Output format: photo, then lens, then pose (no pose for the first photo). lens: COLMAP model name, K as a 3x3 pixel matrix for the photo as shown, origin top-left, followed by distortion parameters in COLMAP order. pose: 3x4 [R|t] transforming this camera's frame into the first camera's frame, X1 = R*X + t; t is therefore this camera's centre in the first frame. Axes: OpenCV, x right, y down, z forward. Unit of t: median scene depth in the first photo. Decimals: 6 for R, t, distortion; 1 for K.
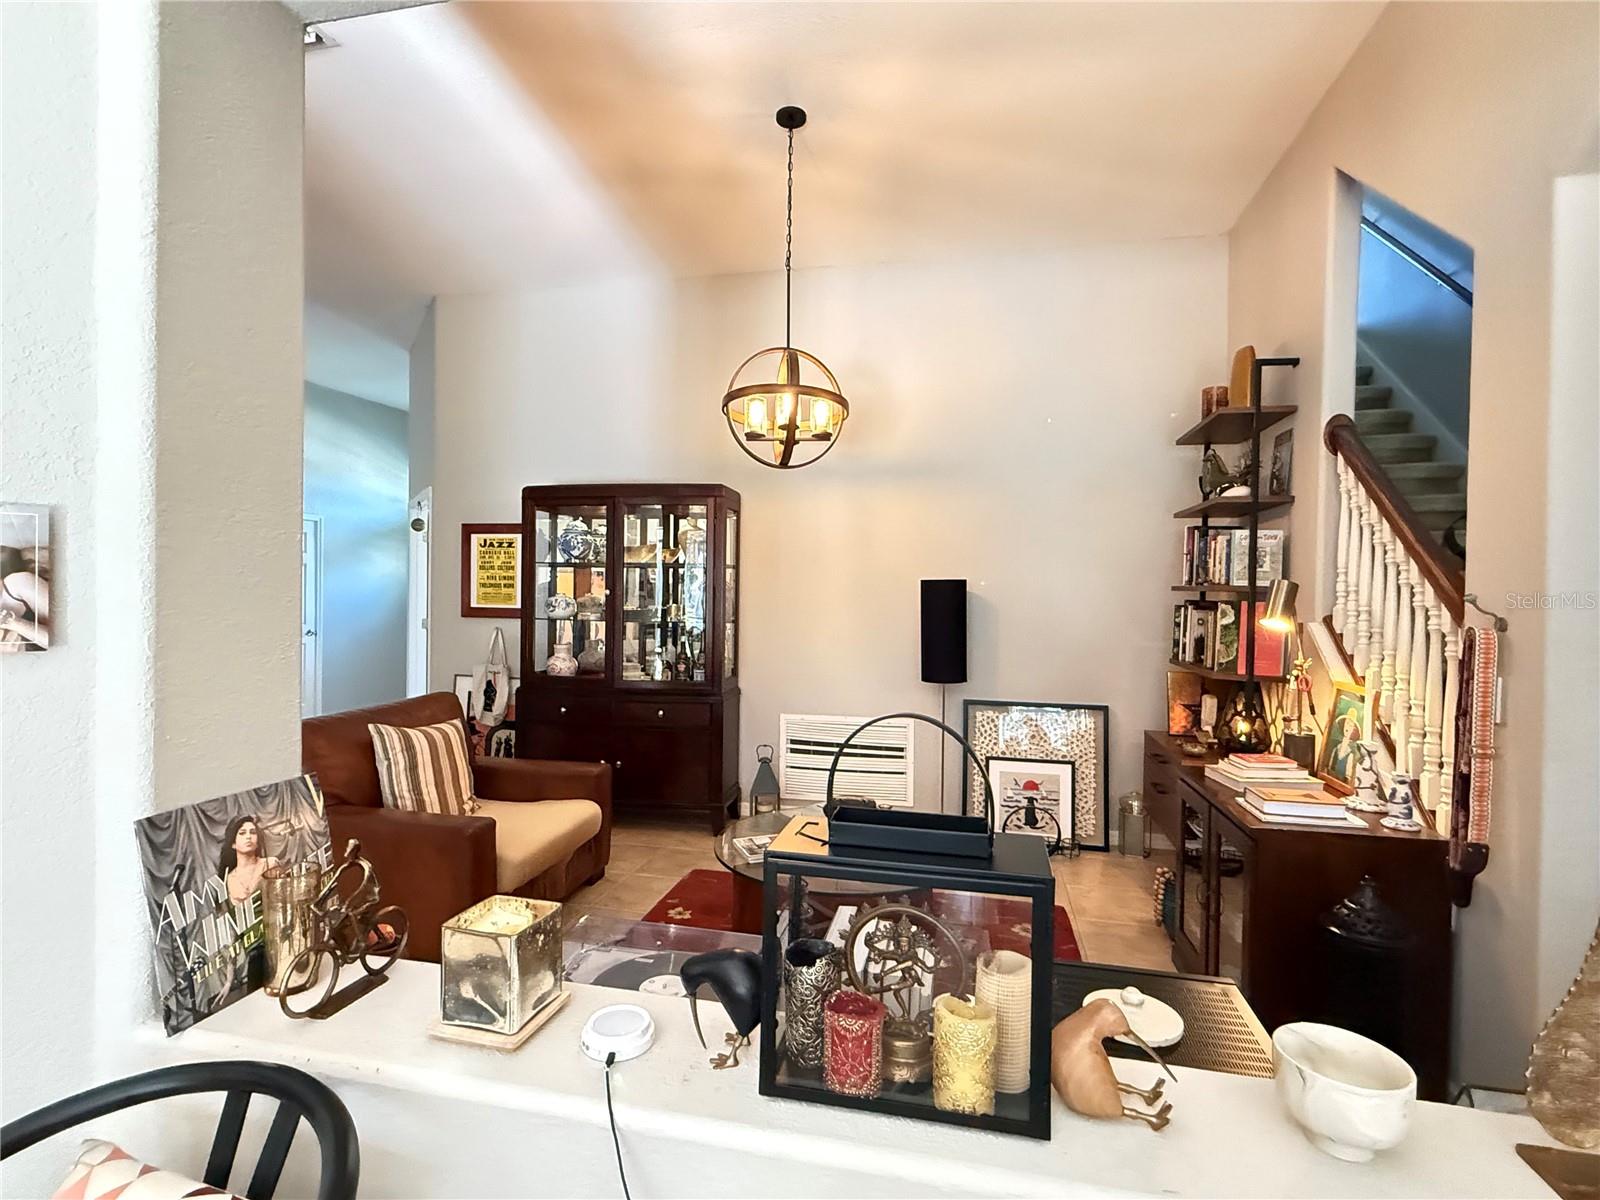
lens RADIAL K [[772.0, 0, 800.0], [0, 772.0, 600.0], [0, 0, 1]] dist [-0.000456, -0.000059]
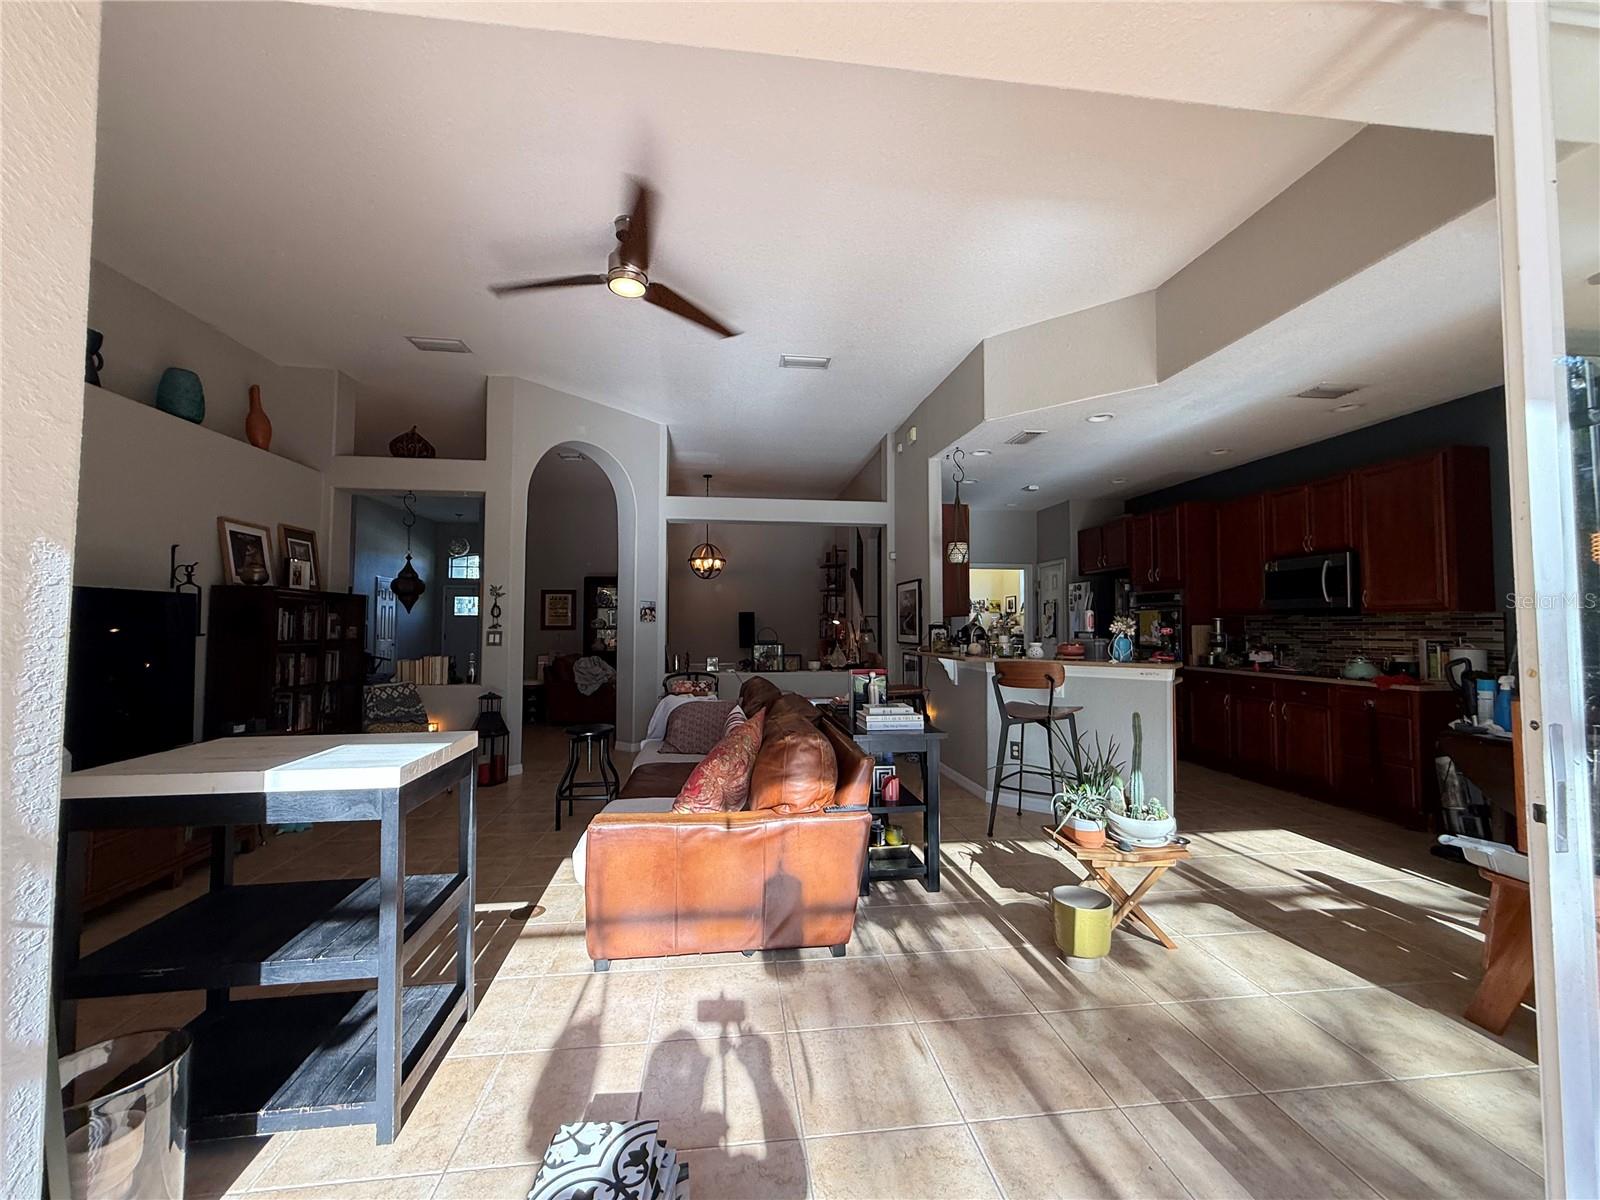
lens RADIAL K [[644.0, 0, 800.0], [0, 644.0, 600.0], [0, 0, 1]] dist [-0.000152, 0.000370]
pose [[0.941660, -0.001276, 0.336563, -0.413204], [0.017355, 0.998847, -0.044770, 0.037844], [-0.336118, 0.047999, 0.940596, -1.260645]]
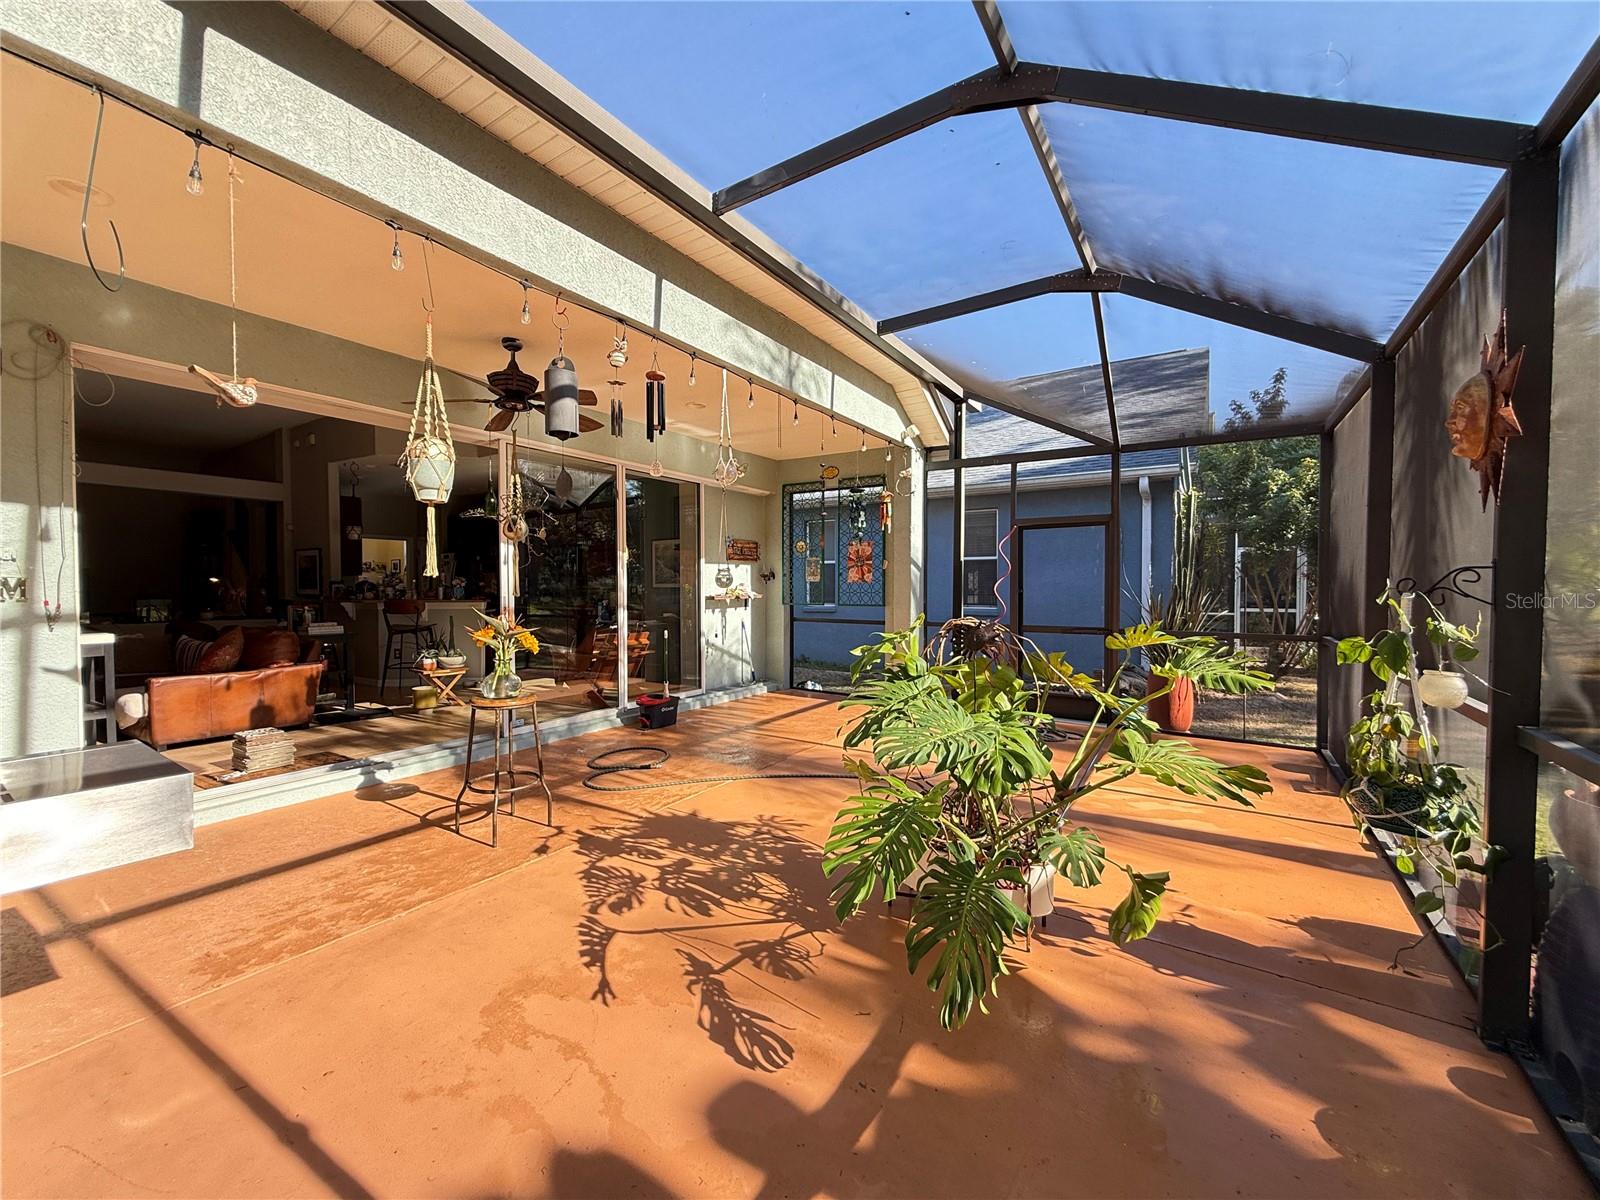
lens RADIAL K [[644.0, 0, 800.0], [0, 644.0, 600.0], [0, 0, 1]] dist [-0.000152, 0.000370]
pose [[0.345368, -0.037497, 0.937718, -0.981584], [0.018306, 0.999281, 0.033216, 0.051075], [-0.938289, 0.005694, 0.345806, -2.004528]]
